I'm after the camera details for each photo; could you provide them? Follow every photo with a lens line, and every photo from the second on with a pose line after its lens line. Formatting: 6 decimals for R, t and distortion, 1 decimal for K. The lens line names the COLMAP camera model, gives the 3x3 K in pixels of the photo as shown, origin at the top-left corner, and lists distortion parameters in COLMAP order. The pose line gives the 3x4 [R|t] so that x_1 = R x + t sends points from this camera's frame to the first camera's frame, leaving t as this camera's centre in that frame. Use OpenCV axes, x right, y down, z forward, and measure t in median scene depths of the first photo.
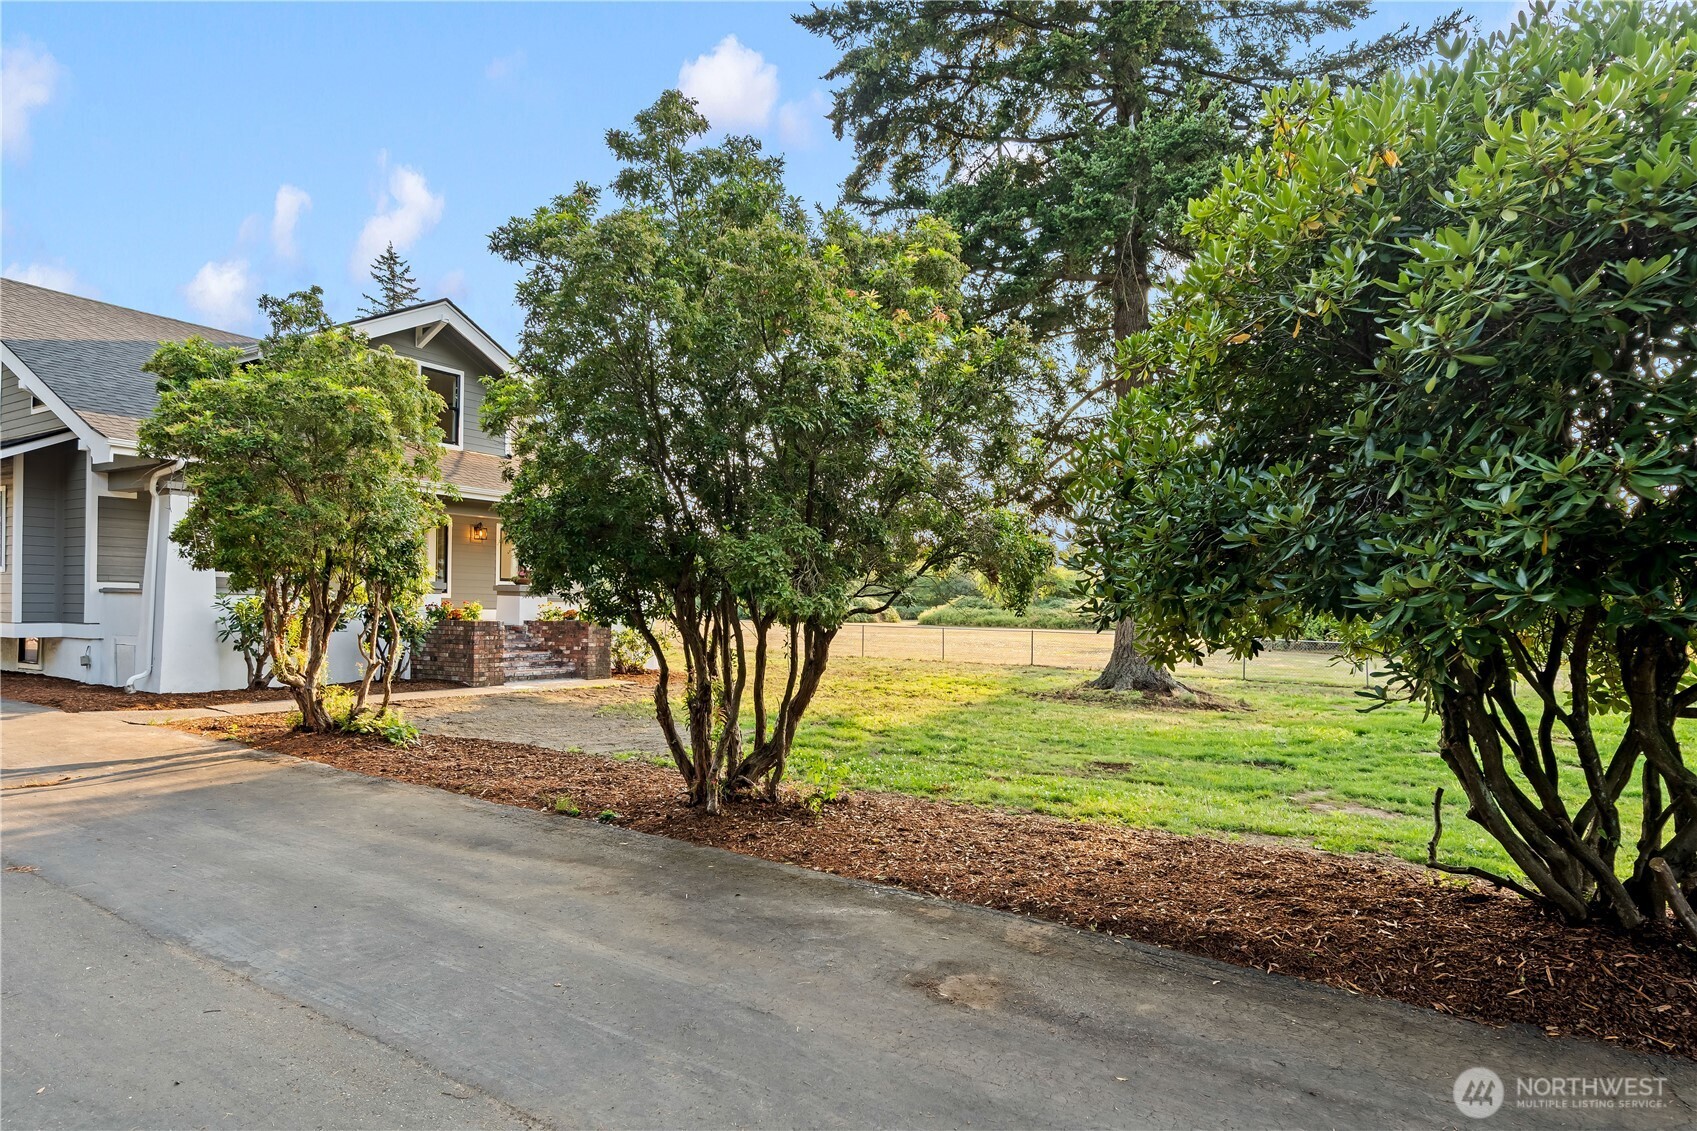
lens RADIAL K [[1091.3, 0, 848.5], [0, 1091.3, 565.5], [0, 0, 1]] dist [-0.001206, -0.000071]
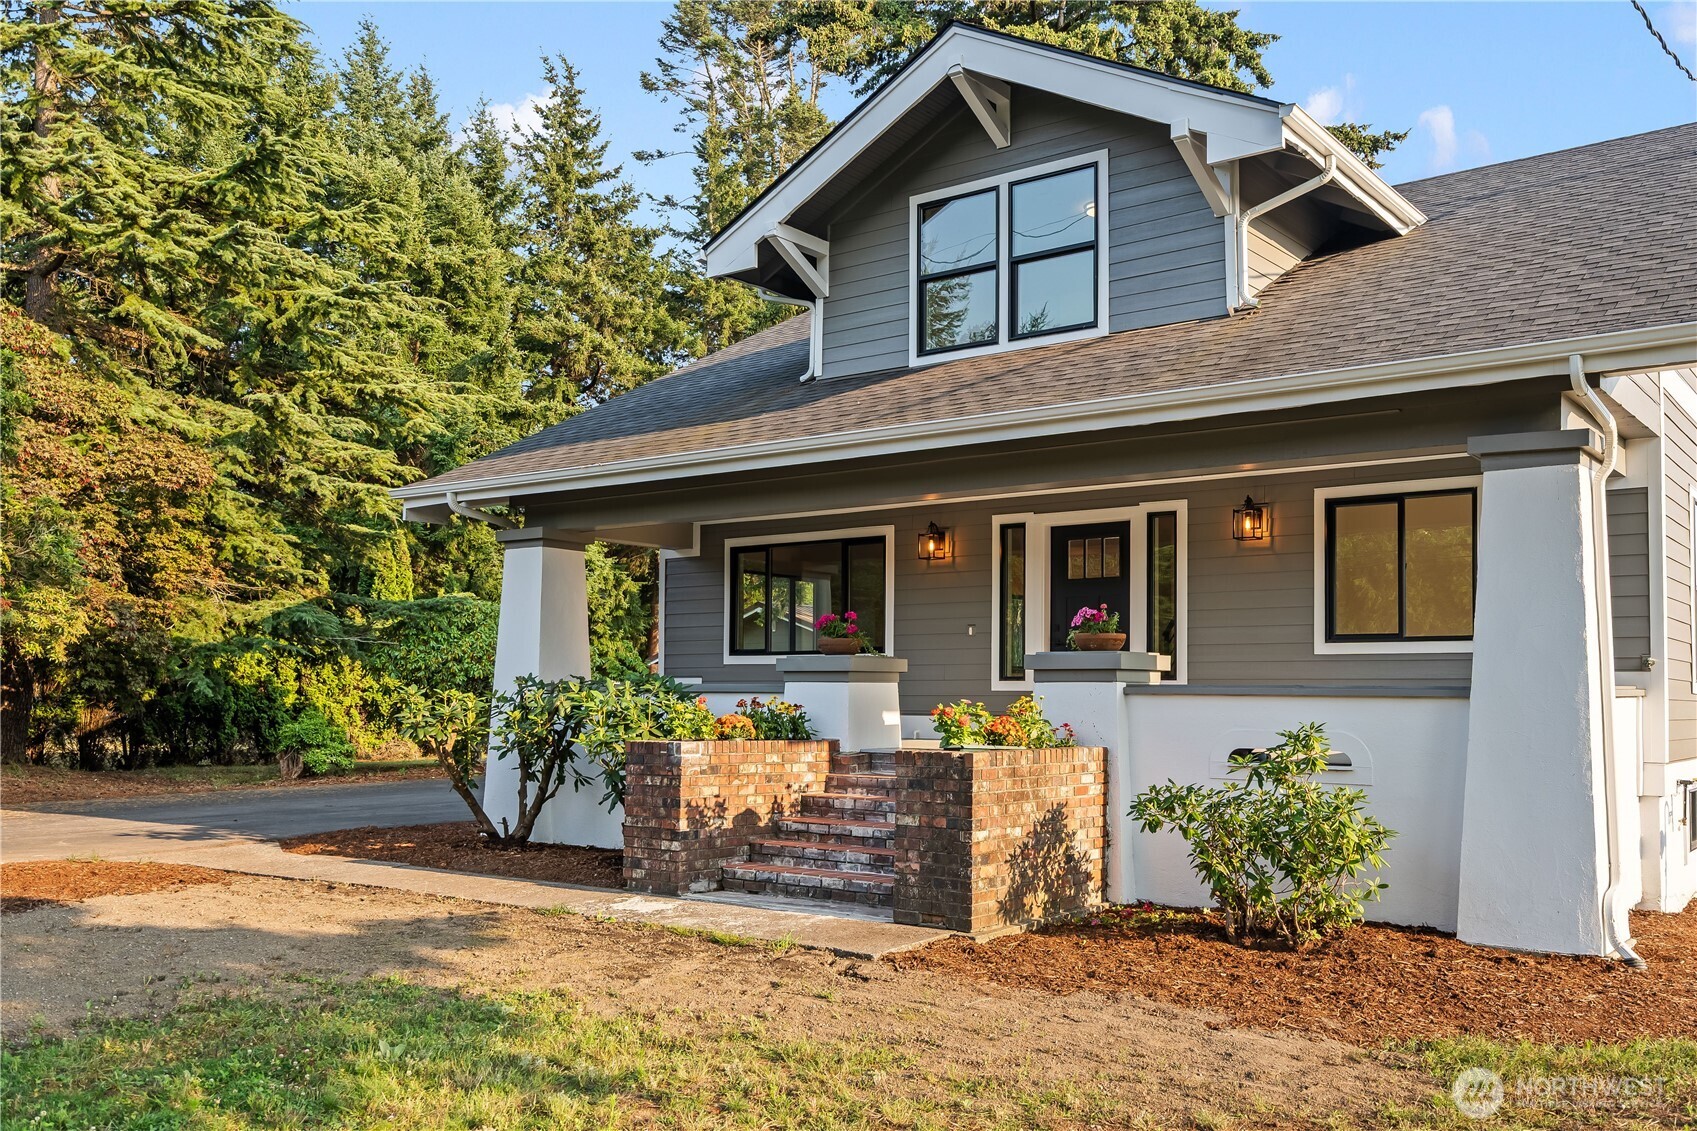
lens RADIAL K [[1443.5, 0, 846.4], [0, 1443.5, 633.2], [0, 0, 1]] dist [0.004207, 0.005541]
pose [[-0.054222, -0.052369, -0.997155, 0.215712], [0.033802, 0.997955, -0.054249, 0.037998], [0.997957, -0.036647, -0.052341, 1.005235]]
